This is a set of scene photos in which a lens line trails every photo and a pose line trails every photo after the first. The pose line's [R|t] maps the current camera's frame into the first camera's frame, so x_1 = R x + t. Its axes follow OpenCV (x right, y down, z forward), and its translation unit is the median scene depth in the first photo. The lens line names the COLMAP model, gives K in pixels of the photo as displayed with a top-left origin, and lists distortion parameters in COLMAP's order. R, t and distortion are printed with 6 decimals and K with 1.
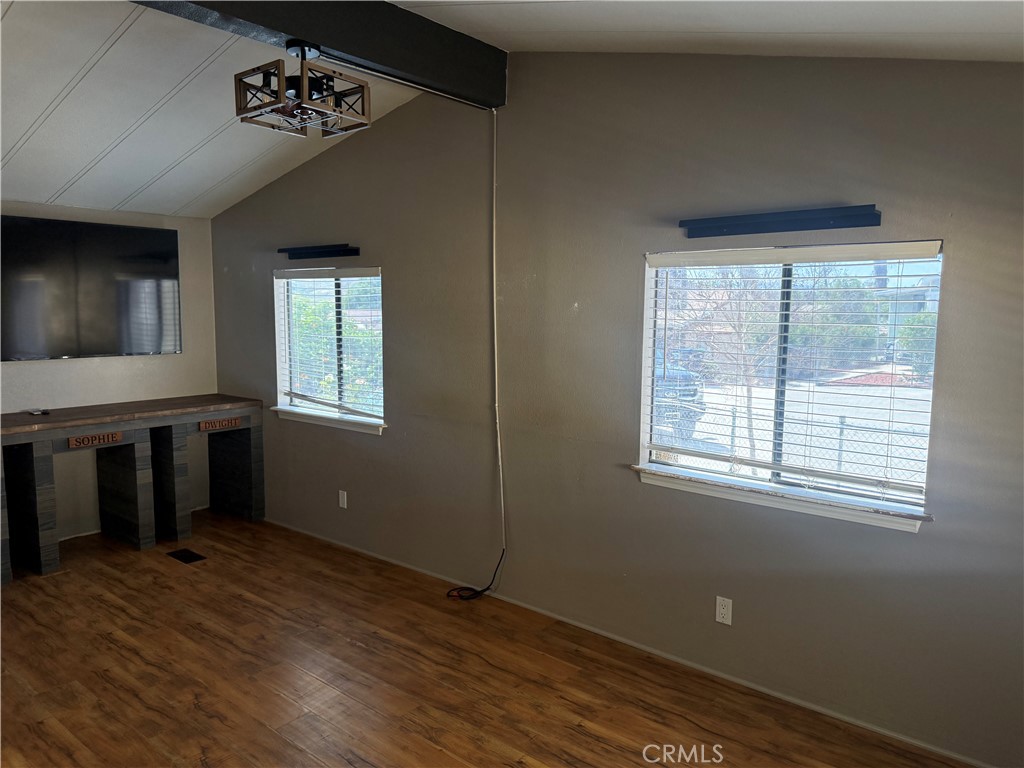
lens RADIAL K [[721.8, 0, 512.1], [0, 721.8, 384.9], [0, 0, 1]] dist [0.046668, -0.057571]
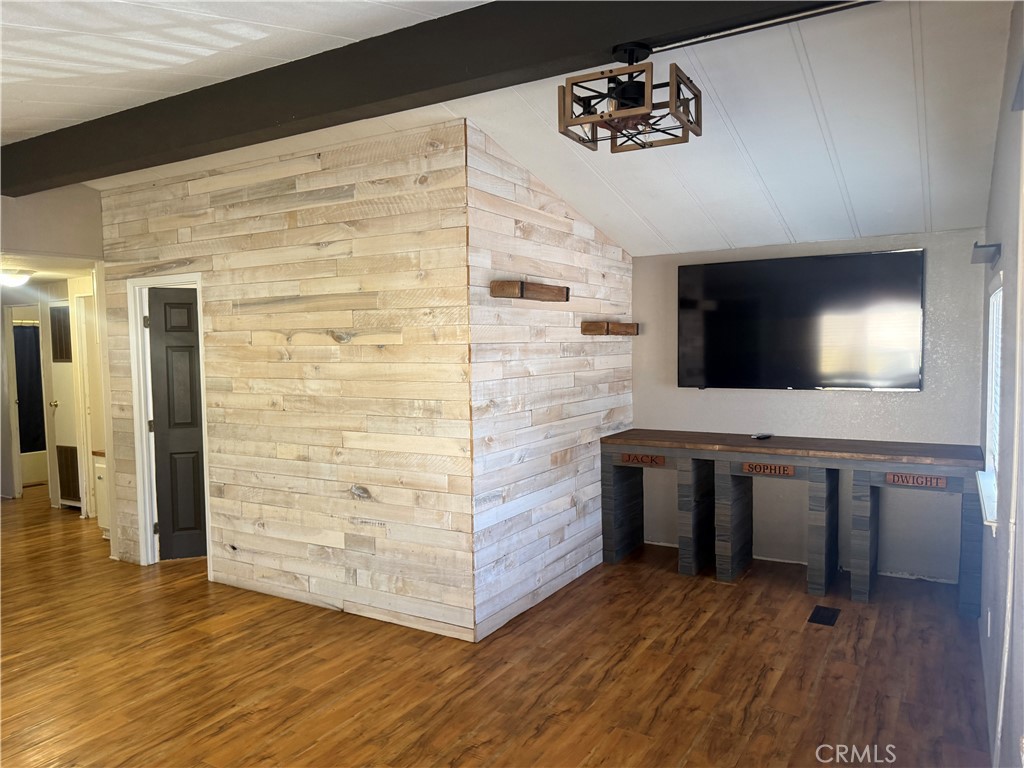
lens RADIAL K [[721.8, 0, 521.7], [0, 721.8, 386.9], [0, 0, 1]] dist [0.046668, -0.057571]
pose [[0.164515, 0.053176, -0.984940, 0.439145], [-0.091499, 0.995063, 0.038440, -0.056363], [0.982121, 0.083797, 0.168569, 0.558864]]
